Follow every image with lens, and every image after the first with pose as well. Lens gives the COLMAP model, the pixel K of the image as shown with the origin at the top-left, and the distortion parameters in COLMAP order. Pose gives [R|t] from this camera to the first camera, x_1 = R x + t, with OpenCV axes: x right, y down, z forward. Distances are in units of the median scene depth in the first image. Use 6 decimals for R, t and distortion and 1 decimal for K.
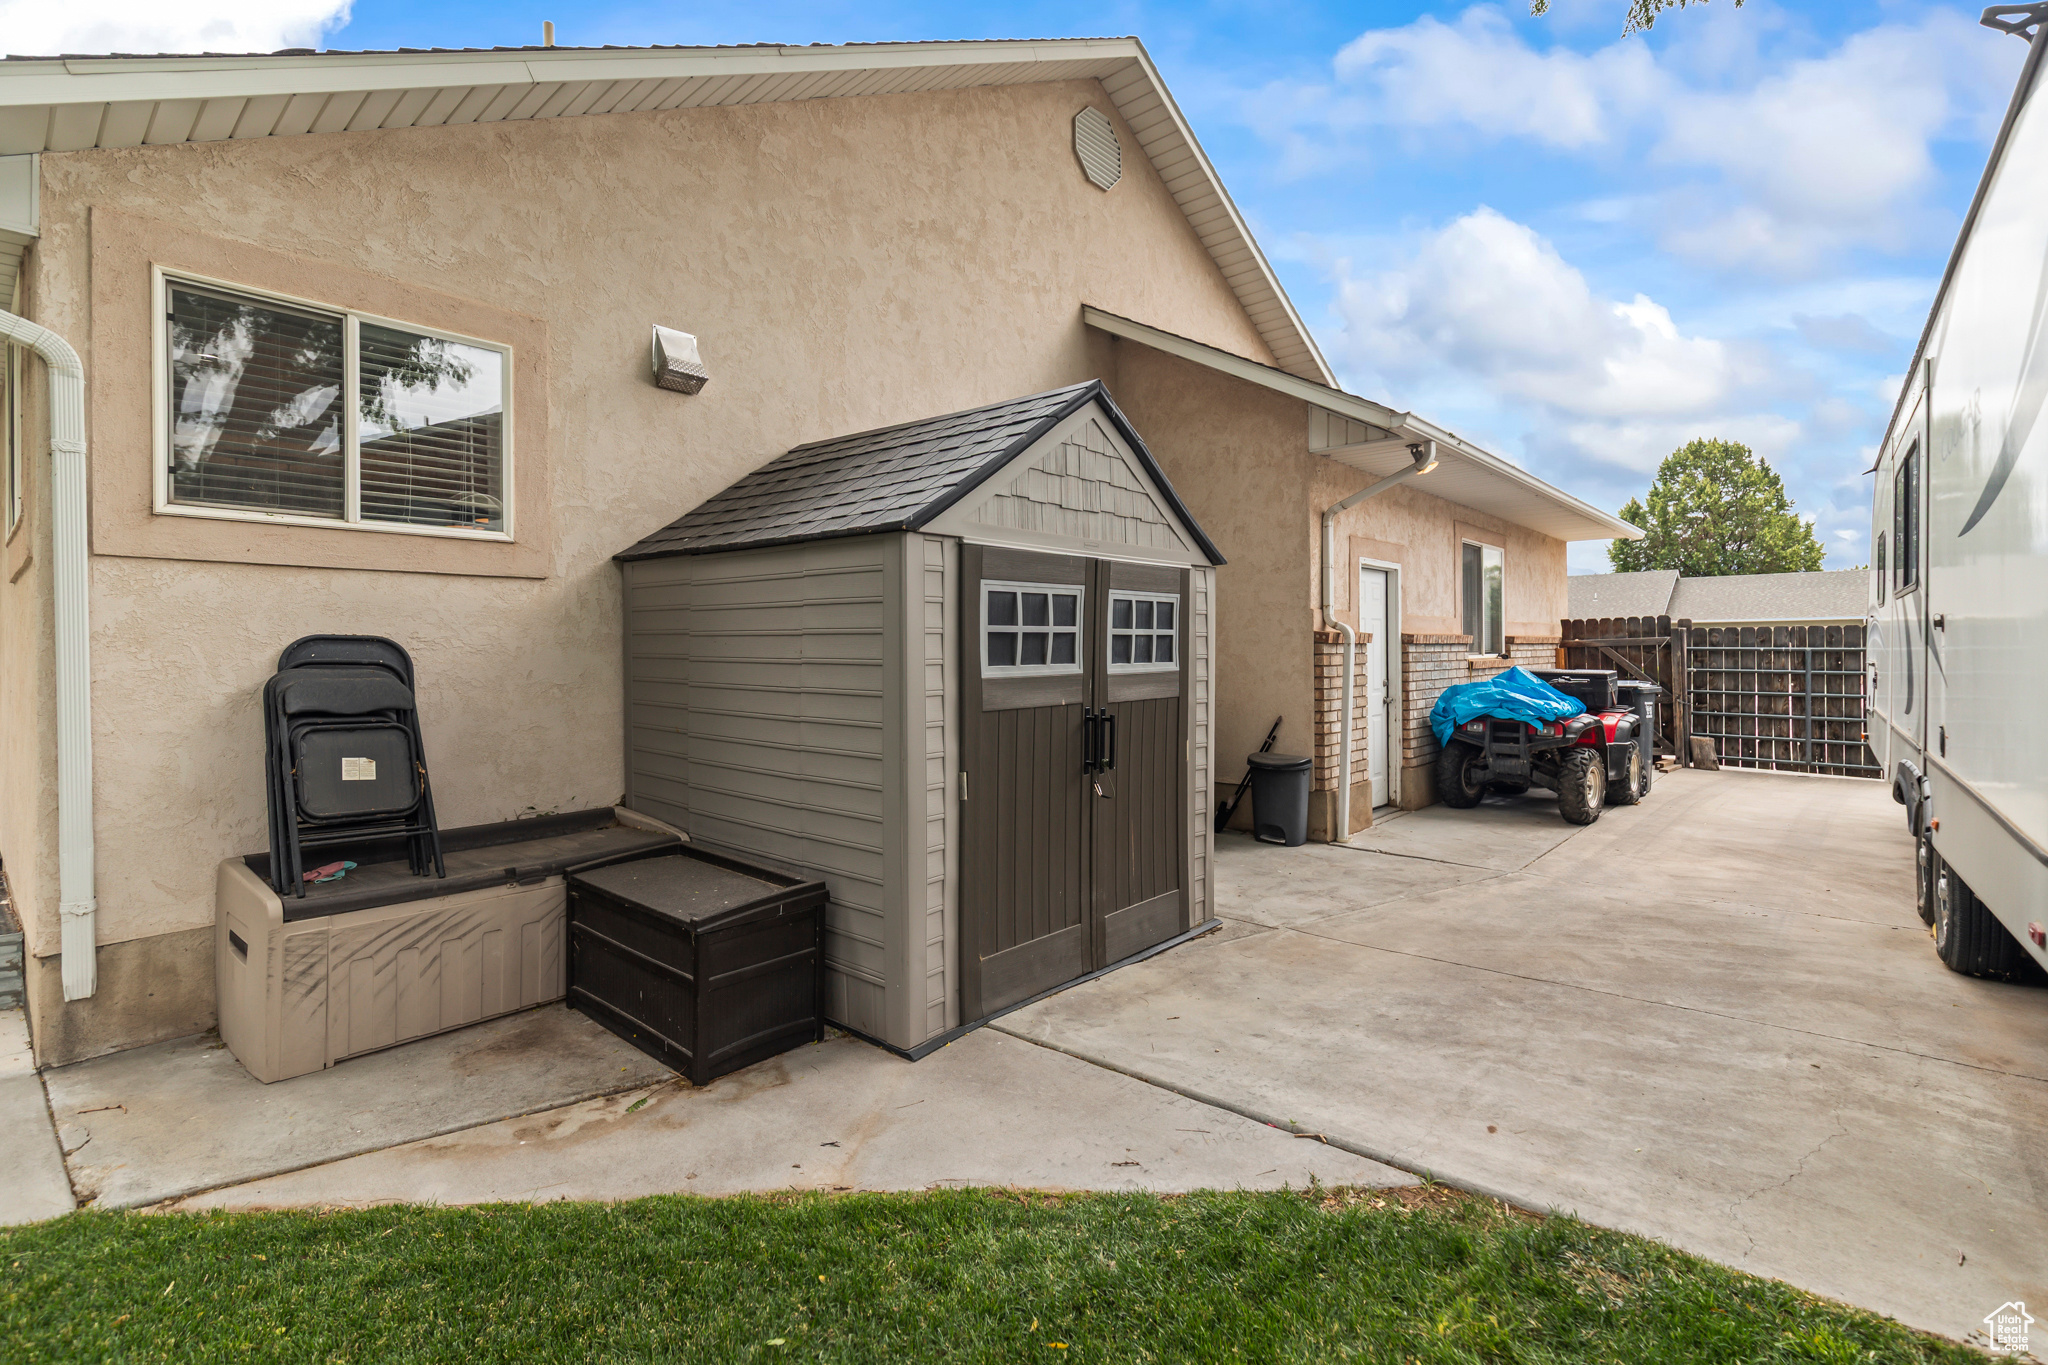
lens RADIAL K [[953.6, 0, 1024.0], [0, 953.6, 682.5], [0, 0, 1]] dist [0.000202, -0.000011]
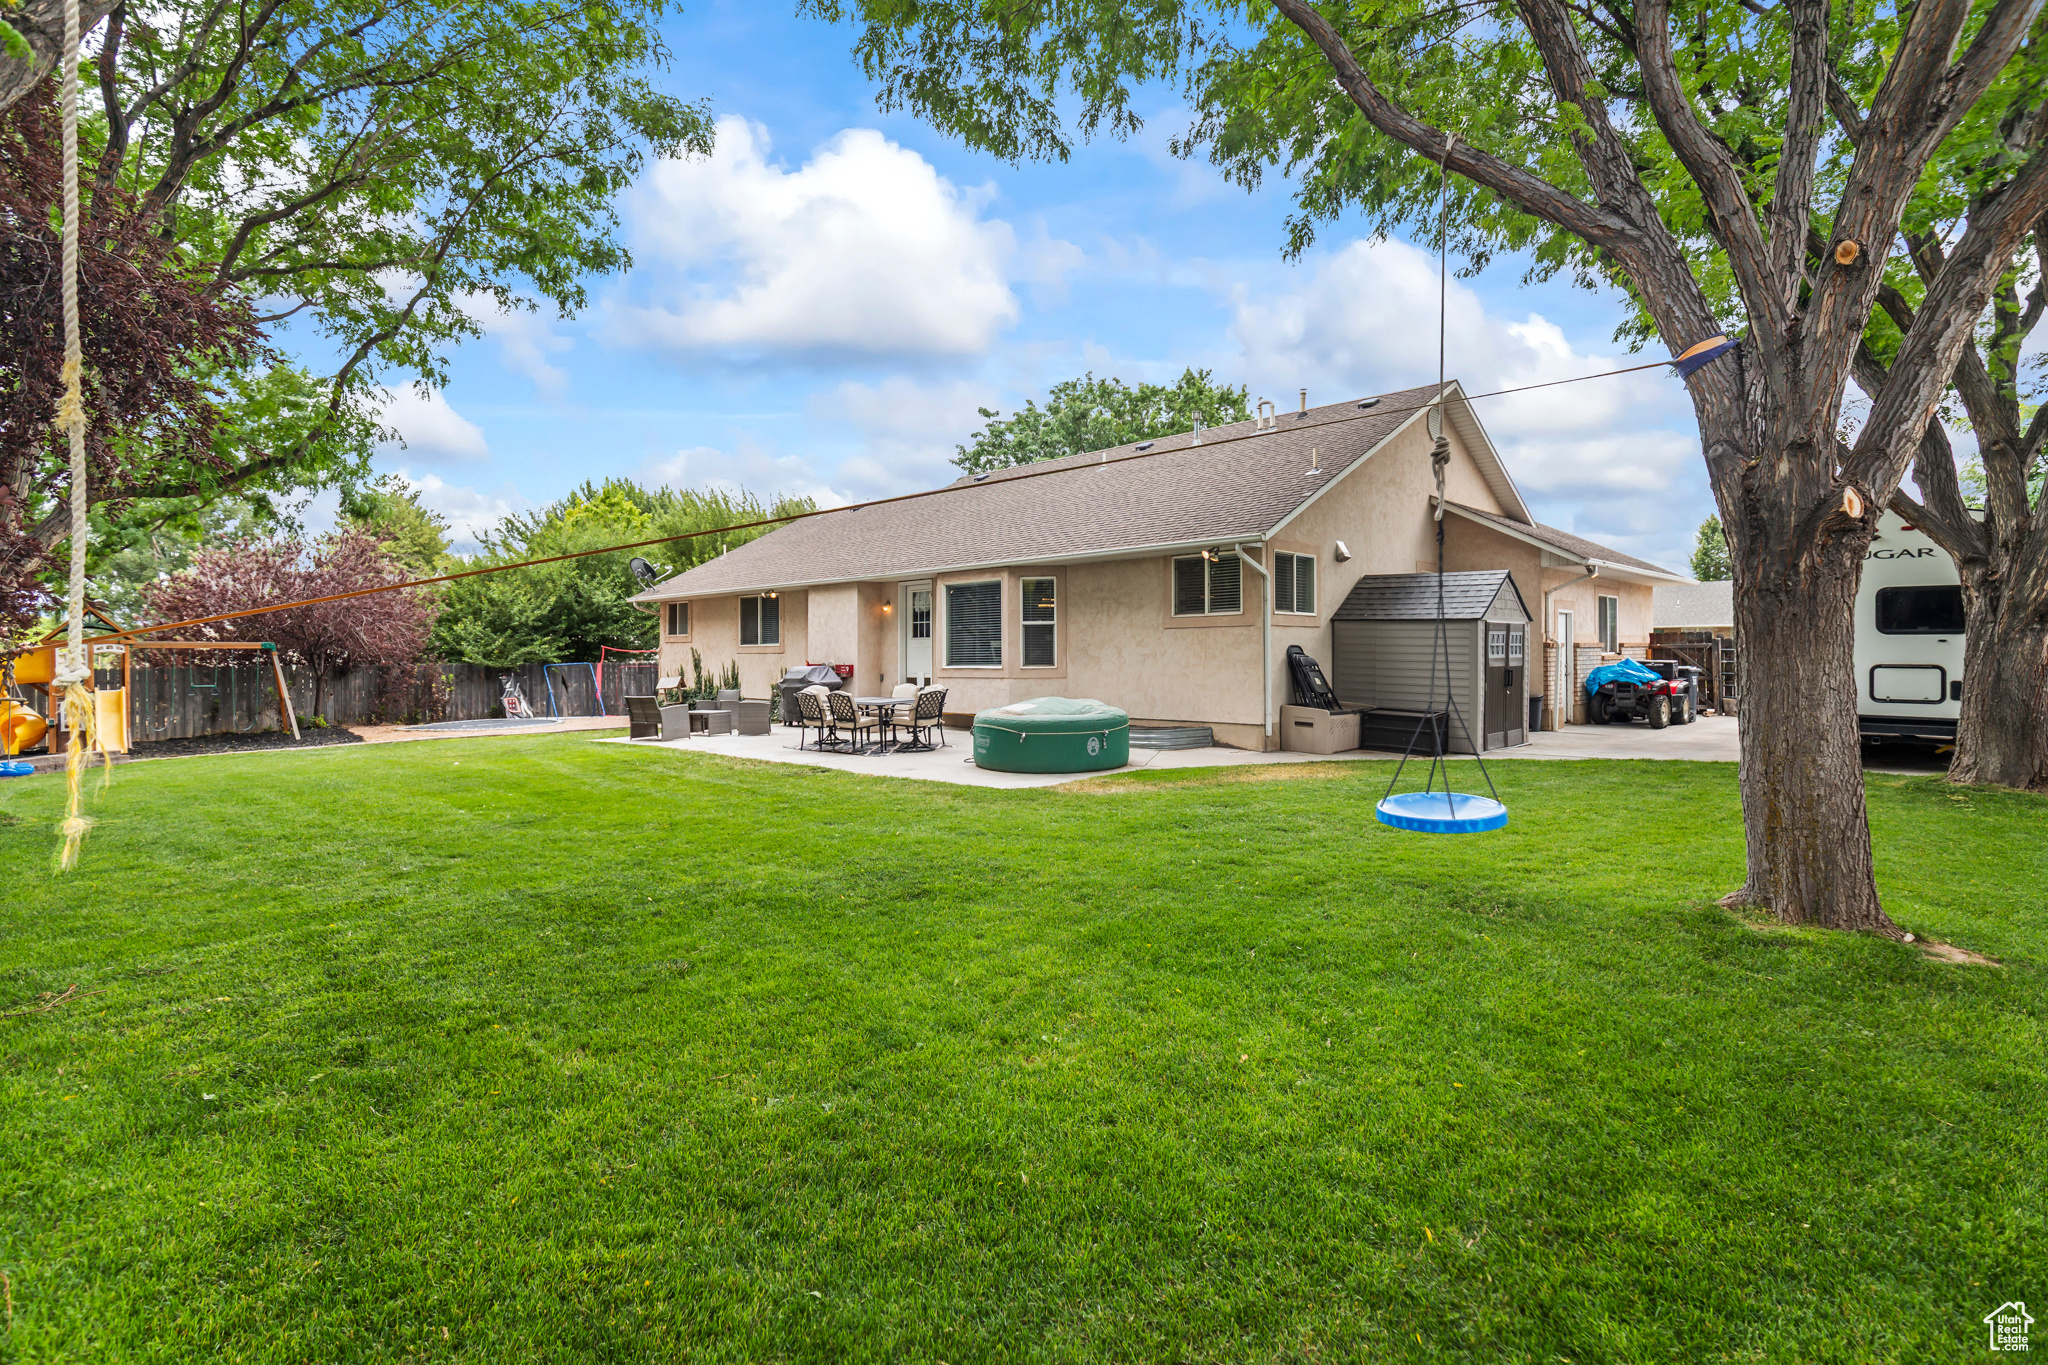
lens RADIAL K [[988.7, 0, 1027.2], [0, 988.7, 676.6], [0, 0, 1]] dist [-0.000462, -0.000081]
pose [[0.998855, 0.003889, -0.047691, -0.736640], [-0.004119, 0.999980, -0.004725, 0.040985], [0.047672, 0.004916, 0.998851, -1.300256]]
